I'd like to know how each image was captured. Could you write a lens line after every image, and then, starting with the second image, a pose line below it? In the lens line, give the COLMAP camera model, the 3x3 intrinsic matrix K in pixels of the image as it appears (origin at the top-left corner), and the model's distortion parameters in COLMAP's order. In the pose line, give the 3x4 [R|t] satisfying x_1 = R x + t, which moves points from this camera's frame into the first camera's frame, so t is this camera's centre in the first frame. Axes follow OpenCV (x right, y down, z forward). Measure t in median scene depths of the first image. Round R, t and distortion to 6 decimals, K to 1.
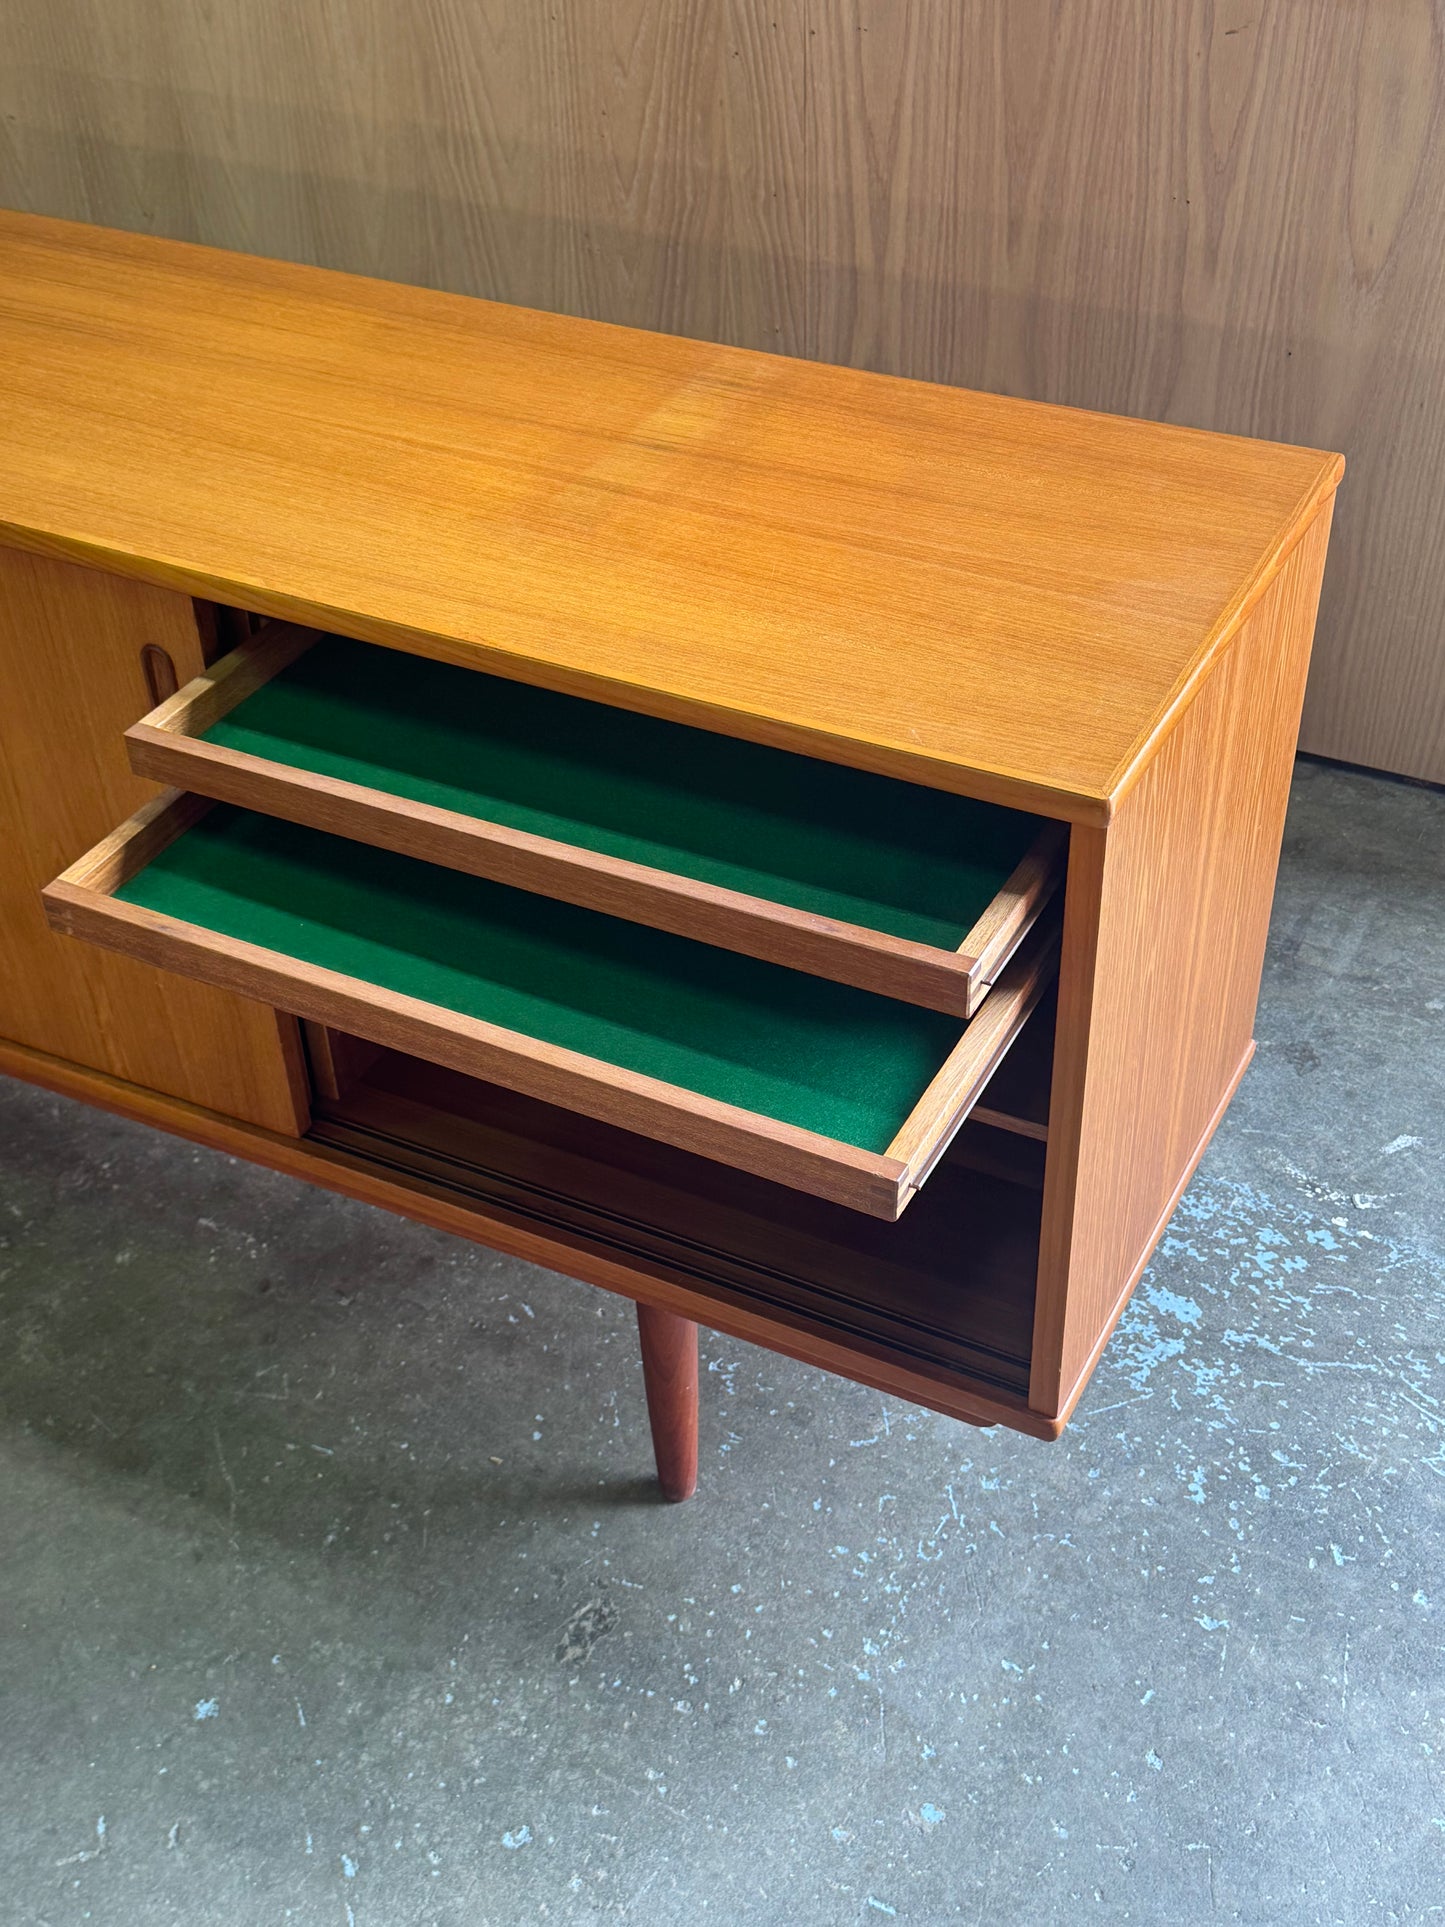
lens RADIAL K [[2298.6, 0, 722.5], [0, 2298.6, 963.5], [0, 0, 1]] dist [0.214535, -0.505041]
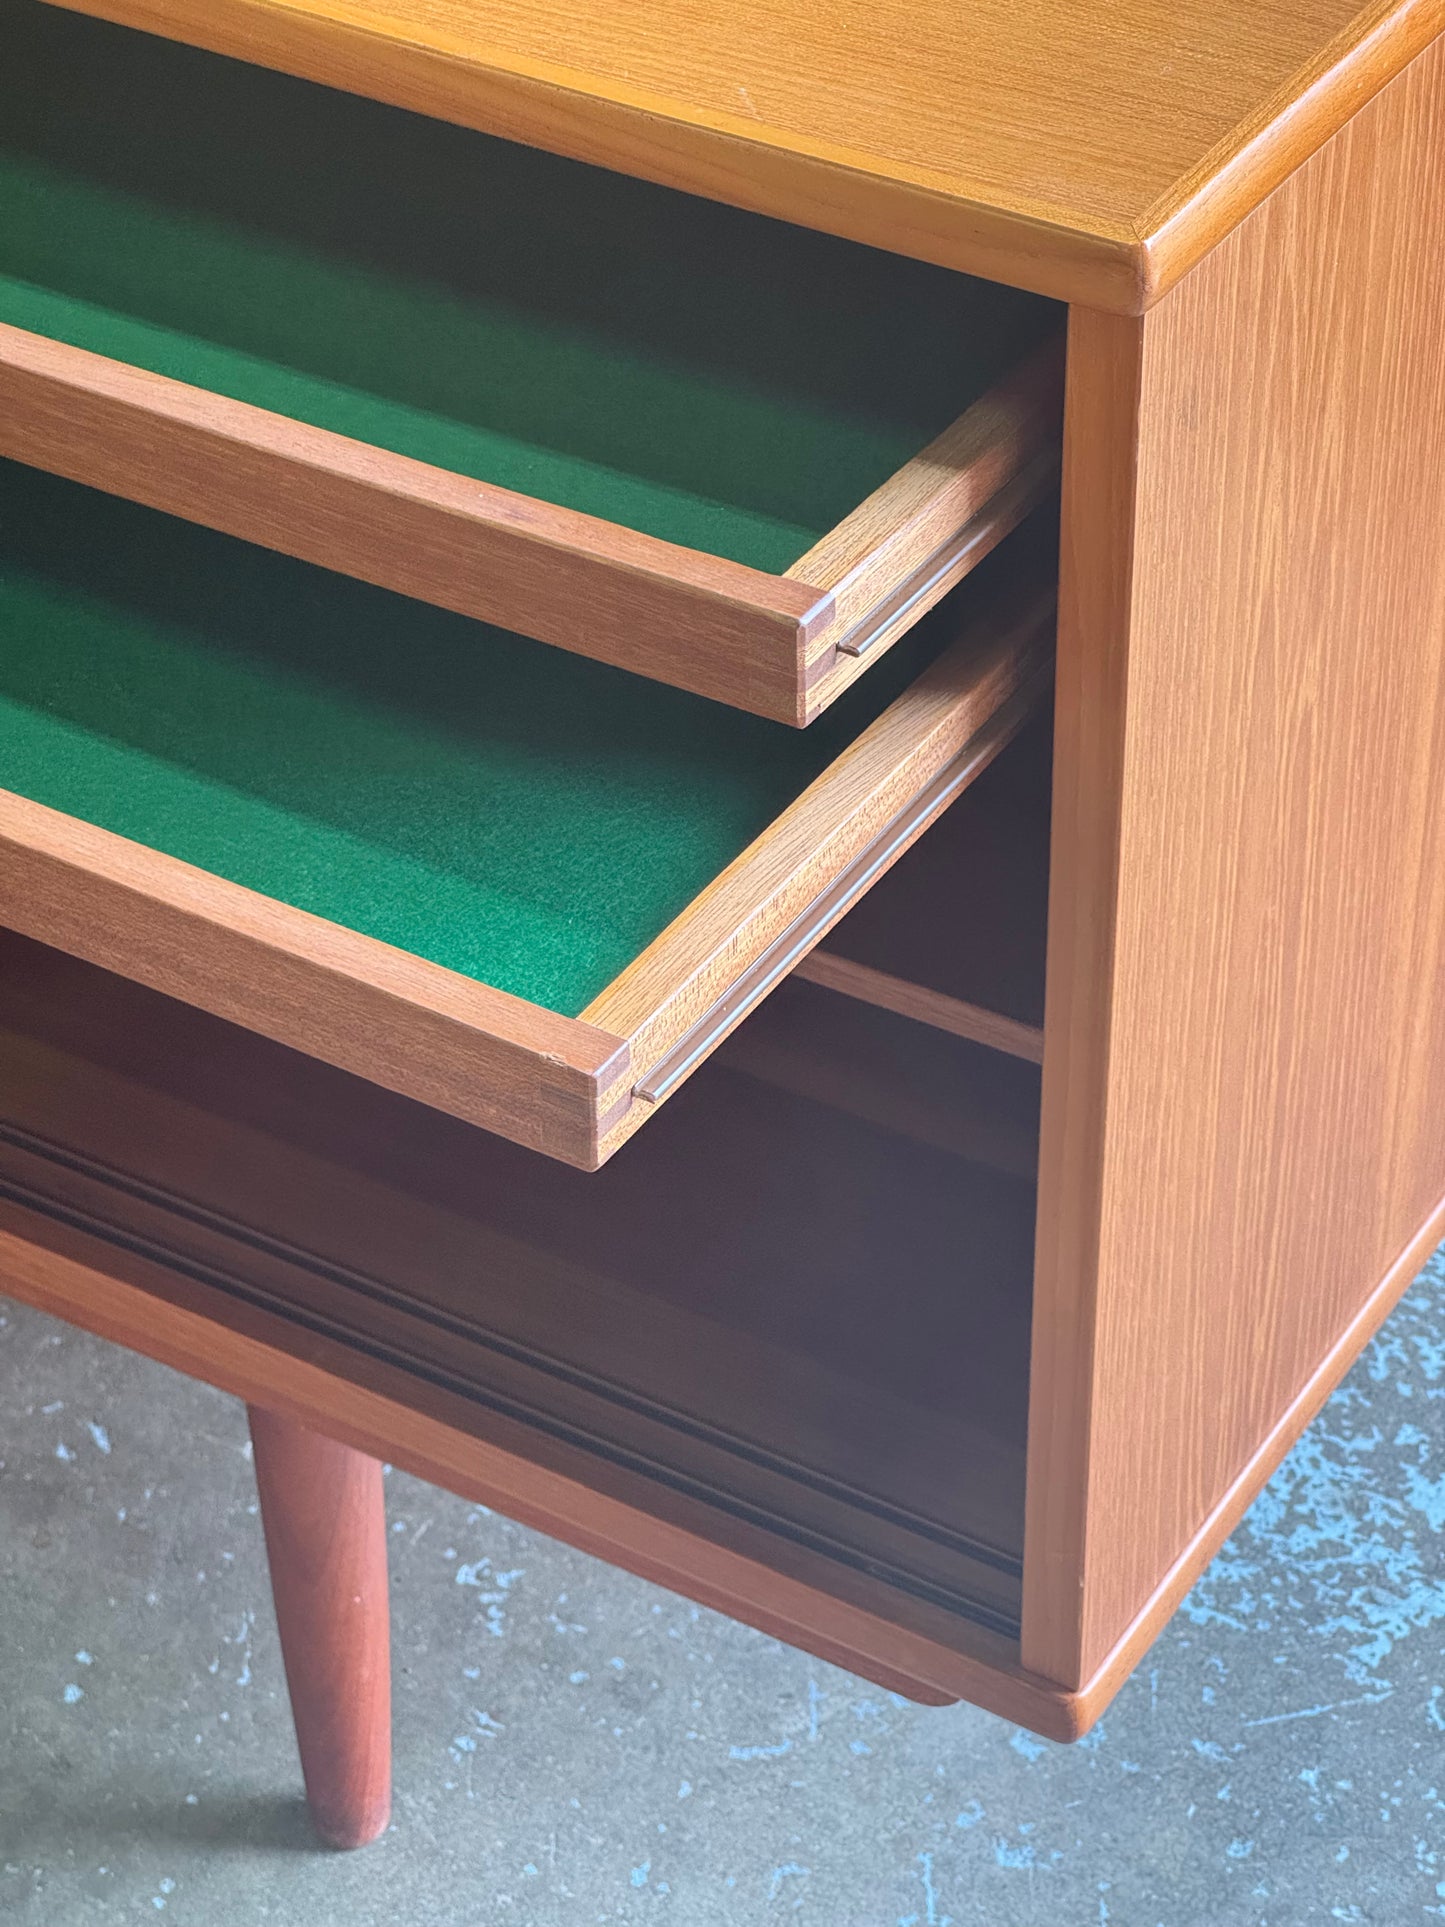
lens RADIAL K [[4362.9, 0, 726.0], [0, 4362.9, 891.8], [0, 0, 1]] dist [0.312084, -1.131032]
pose [[0.996820, 0.058769, -0.053820, 0.093748], [-0.059462, 0.998166, -0.011372, 0.044150], [0.053053, 0.014536, 0.998486, 0.108513]]
